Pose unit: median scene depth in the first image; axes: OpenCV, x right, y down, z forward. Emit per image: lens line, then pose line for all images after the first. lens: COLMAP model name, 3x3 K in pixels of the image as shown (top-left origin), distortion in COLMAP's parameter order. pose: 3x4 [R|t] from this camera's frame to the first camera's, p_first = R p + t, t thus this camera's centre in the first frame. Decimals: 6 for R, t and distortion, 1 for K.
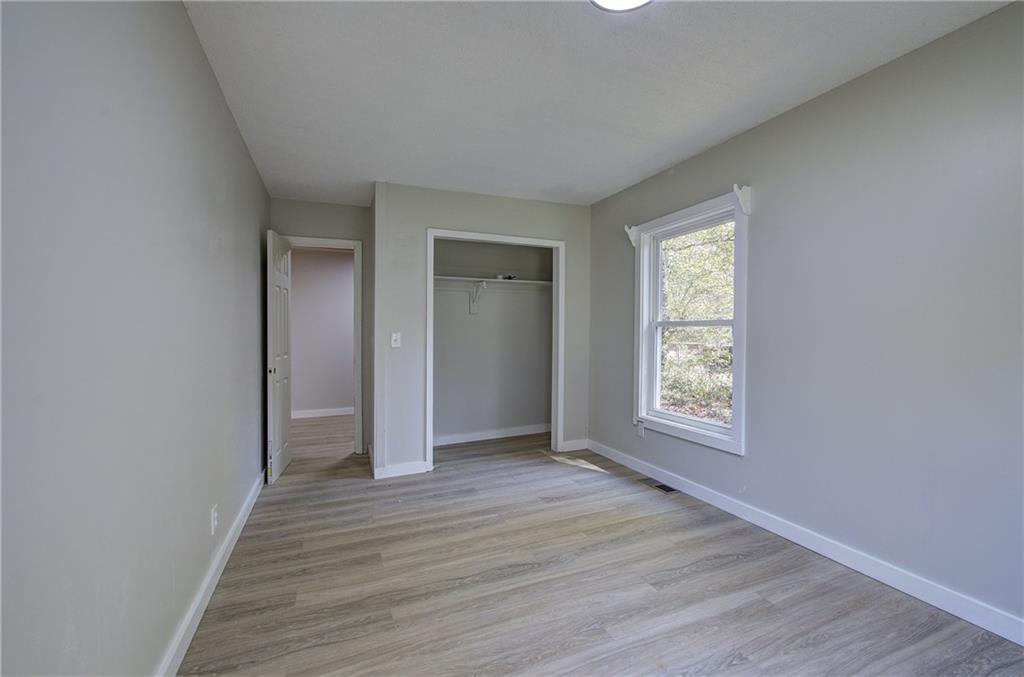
lens RADIAL K [[432.5, 0, 512.0], [0, 432.5, 338.5], [0, 0, 1]] dist [-0.003505, 0.000036]
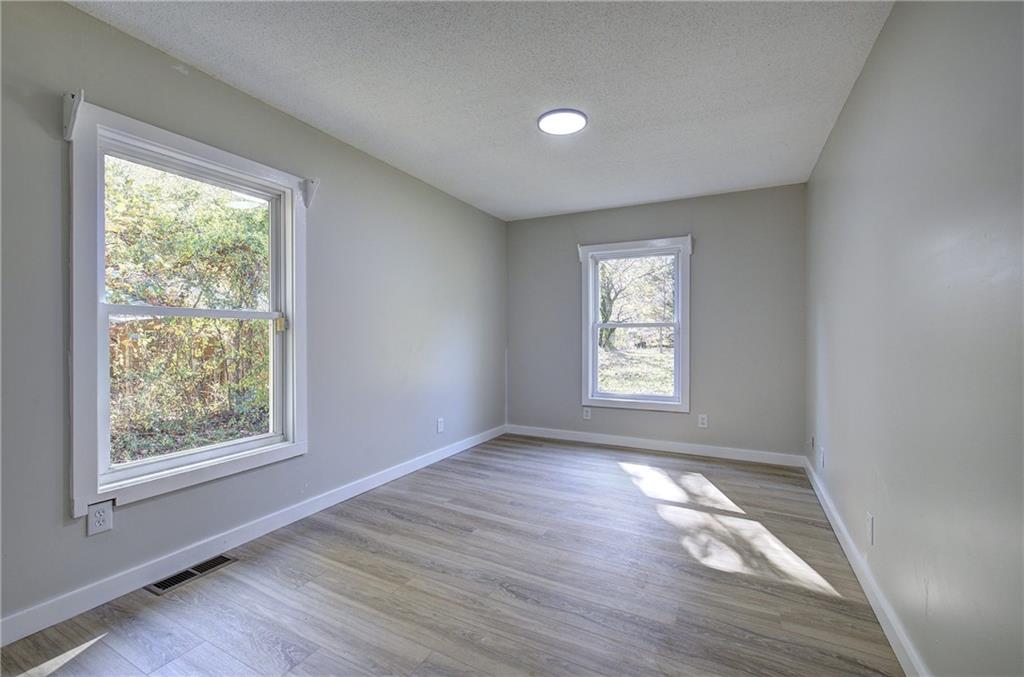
lens RADIAL K [[432.5, 0, 512.0], [0, 432.5, 338.5], [0, 0, 1]] dist [-0.003505, 0.000036]
pose [[-0.649705, -0.011271, 0.760103, -0.584159], [0.003054, 0.999843, 0.017437, -0.006132], [-0.760180, 0.013650, -0.649569, 1.446581]]
